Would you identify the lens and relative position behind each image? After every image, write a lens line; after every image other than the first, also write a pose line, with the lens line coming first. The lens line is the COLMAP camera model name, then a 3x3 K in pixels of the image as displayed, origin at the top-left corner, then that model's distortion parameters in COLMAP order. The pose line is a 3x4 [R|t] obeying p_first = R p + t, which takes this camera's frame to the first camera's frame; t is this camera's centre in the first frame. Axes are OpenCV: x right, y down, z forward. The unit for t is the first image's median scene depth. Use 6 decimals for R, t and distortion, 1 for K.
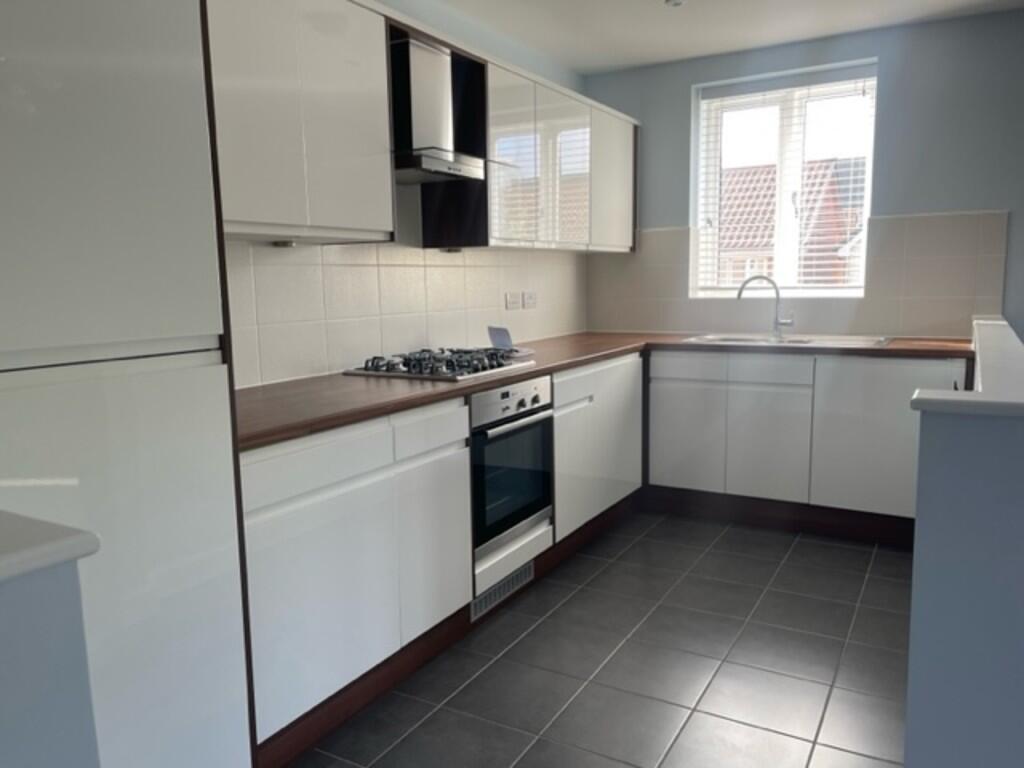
lens RADIAL K [[765.0, 0, 512.0], [0, 765.0, 384.0], [0, 0, 1]] dist [0.002702, 0.002988]
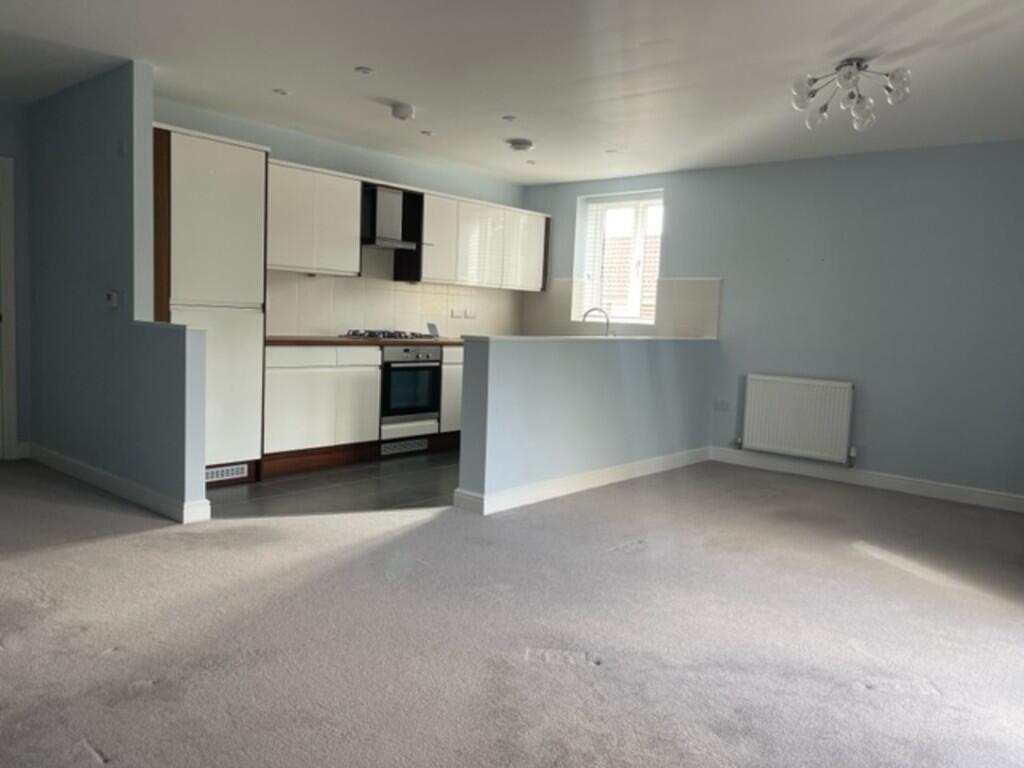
lens RADIAL K [[777.6, 0, 512.0], [0, 777.6, 384.0], [0, 0, 1]] dist [0.073671, 0.000161]
pose [[0.966632, 0.088641, -0.240346, 0.671102], [-0.101644, 0.993924, -0.042233, 0.141464], [0.235142, 0.065254, 0.969768, -0.863808]]
